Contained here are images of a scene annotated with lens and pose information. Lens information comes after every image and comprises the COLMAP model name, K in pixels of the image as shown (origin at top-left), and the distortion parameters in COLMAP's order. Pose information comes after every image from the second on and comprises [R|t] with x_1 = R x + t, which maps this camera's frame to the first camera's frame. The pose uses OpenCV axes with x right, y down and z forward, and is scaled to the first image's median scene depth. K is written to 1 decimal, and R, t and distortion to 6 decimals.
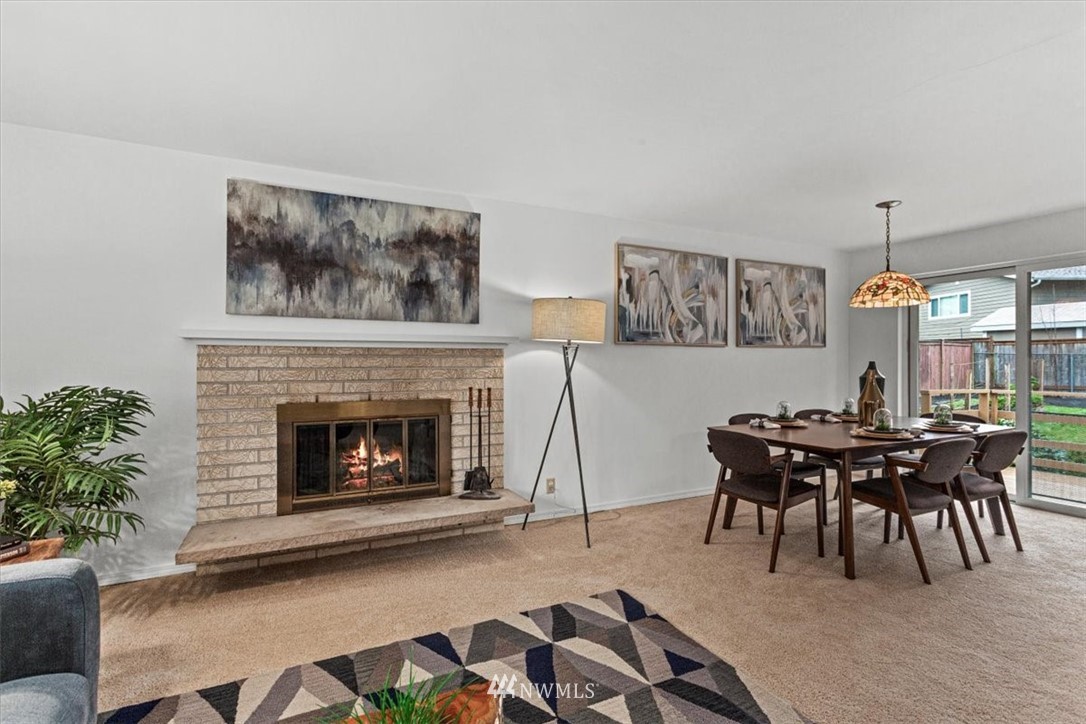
lens RADIAL K [[515.0, 0, 543.0], [0, 515.0, 362.0], [0, 0, 1]] dist [-0.000420, 0.000409]
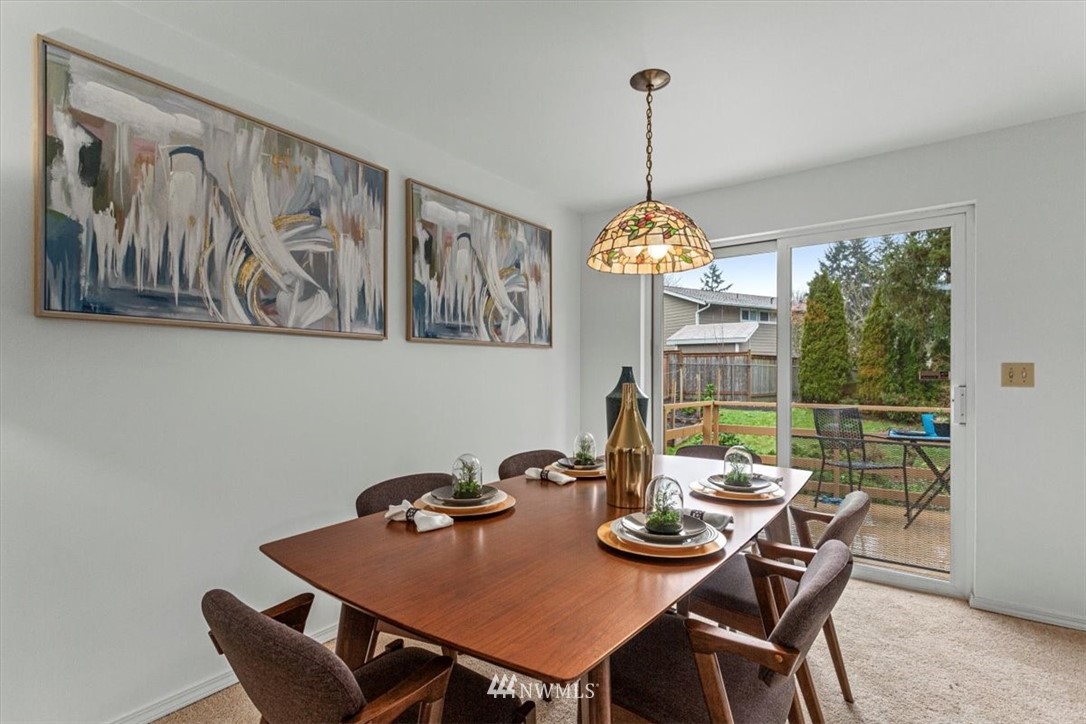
lens RADIAL K [[515.0, 0, 543.0], [0, 515.0, 362.0], [0, 0, 1]] dist [-0.000420, 0.000409]
pose [[0.888007, 0.009022, 0.459741, 0.270194], [-0.000410, 0.999823, -0.018828, 0.003090], [-0.459829, 0.016530, 0.887854, 0.481052]]
